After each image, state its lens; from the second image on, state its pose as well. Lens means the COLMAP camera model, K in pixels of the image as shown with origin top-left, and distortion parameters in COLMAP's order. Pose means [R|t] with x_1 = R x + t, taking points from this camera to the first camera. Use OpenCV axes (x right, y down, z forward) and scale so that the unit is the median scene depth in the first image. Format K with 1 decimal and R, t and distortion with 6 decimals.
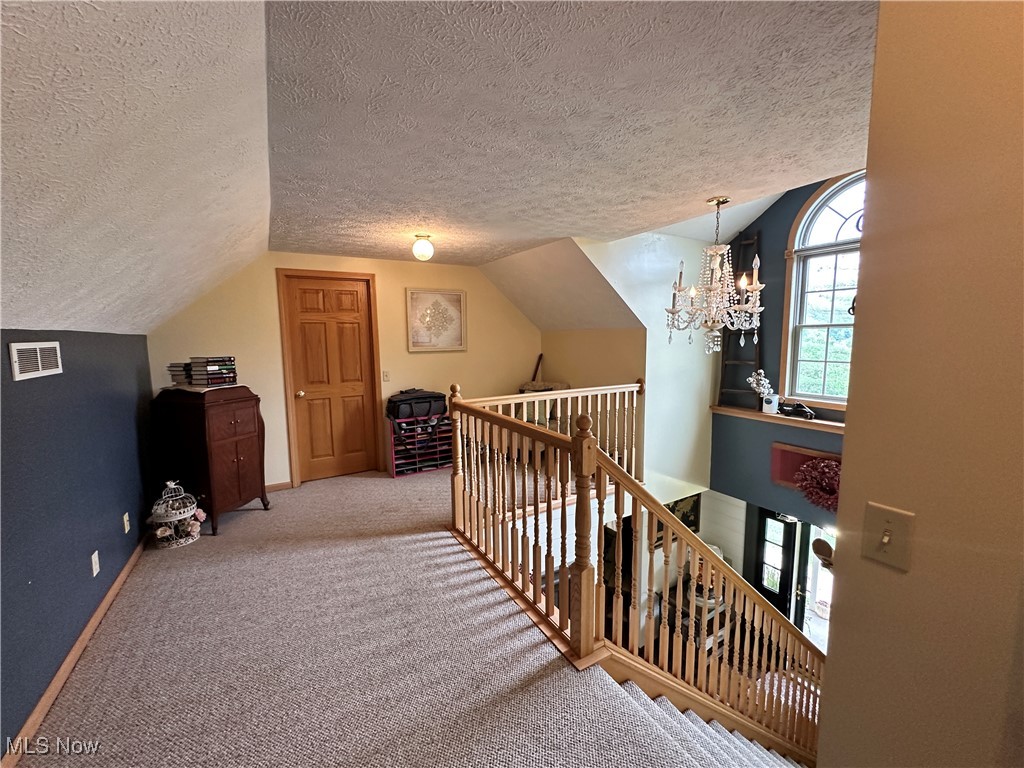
lens RADIAL K [[408.5, 0, 511.5], [0, 408.5, 382.2], [0, 0, 1]] dist [-0.004626, 0.000281]
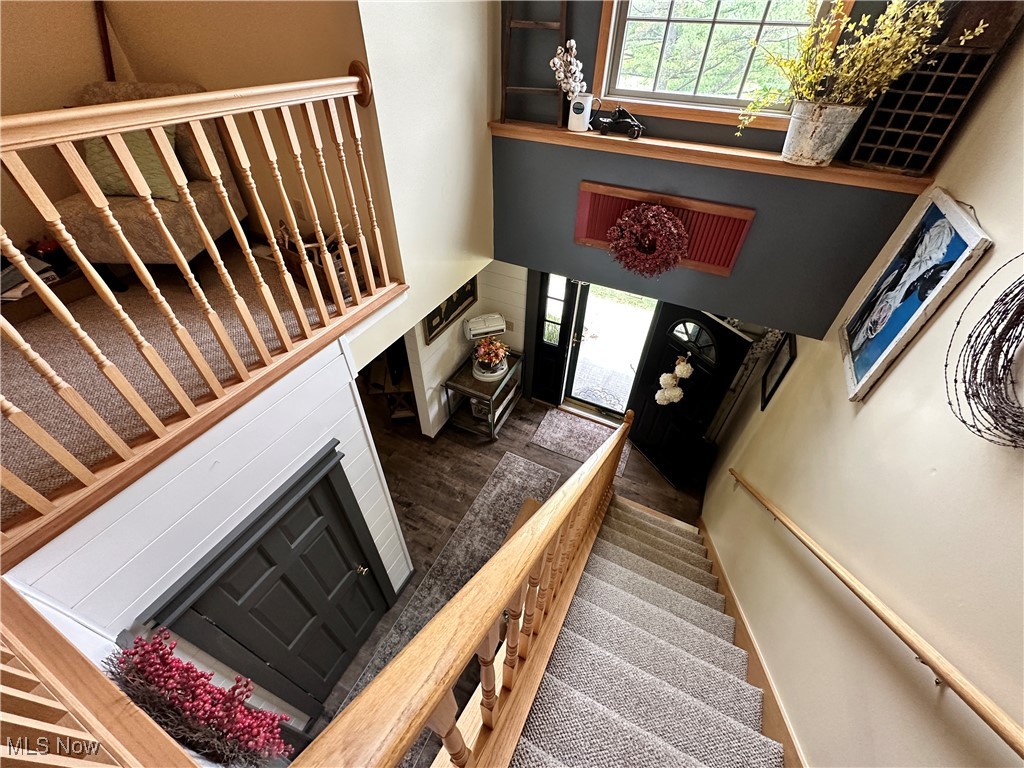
lens RADIAL K [[408.5, 0, 511.5], [0, 408.5, 382.2], [0, 0, 1]] dist [-0.004626, 0.000281]
pose [[0.836832, -0.343027, 0.426666, 0.152729], [0.028773, 0.805838, 0.591436, 0.014507], [-0.546702, -0.482656, 0.684222, 0.450089]]
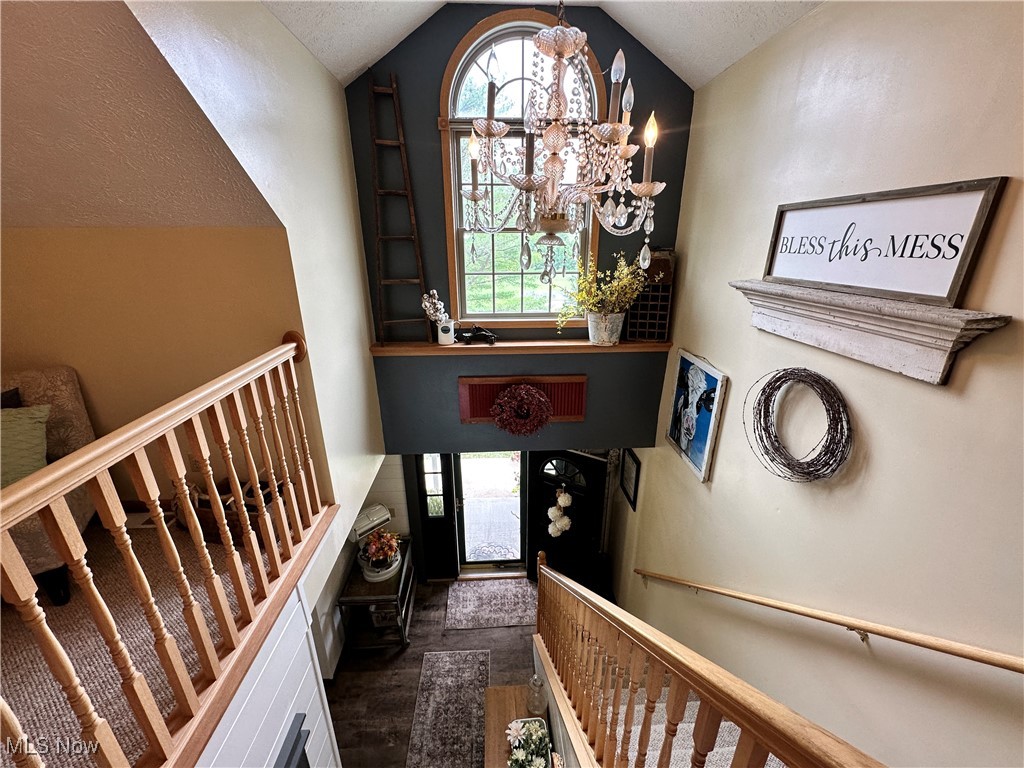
lens RADIAL K [[408.5, 0, 511.5], [0, 408.5, 382.2], [0, 0, 1]] dist [-0.004626, 0.000281]
pose [[0.464158, -0.290494, 0.836762, -0.001245], [0.097732, 0.955719, 0.277579, -0.063181], [-0.880344, -0.047062, 0.471995, 0.513499]]
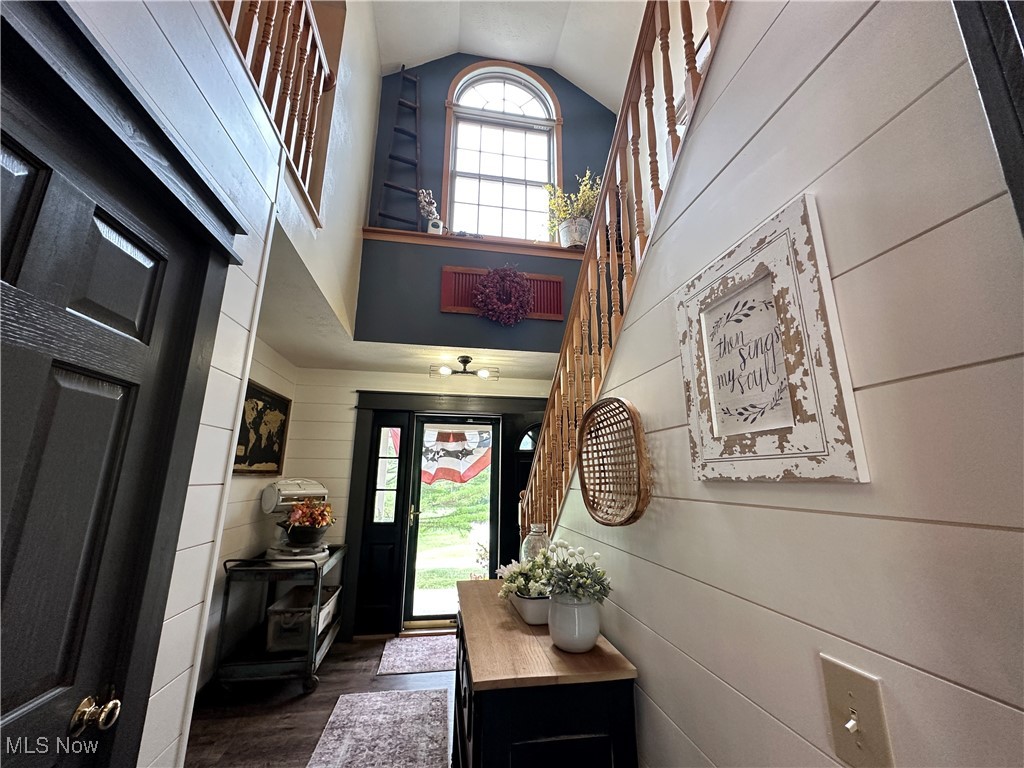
lens RADIAL K [[408.5, 0, 511.5], [0, 408.5, 382.2], [0, 0, 1]] dist [-0.004626, 0.000281]
pose [[0.355323, 0.225310, 0.907183, -0.032630], [0.090107, 0.957739, -0.273159, 0.627523], [-0.930390, 0.178804, 0.320005, 0.630671]]
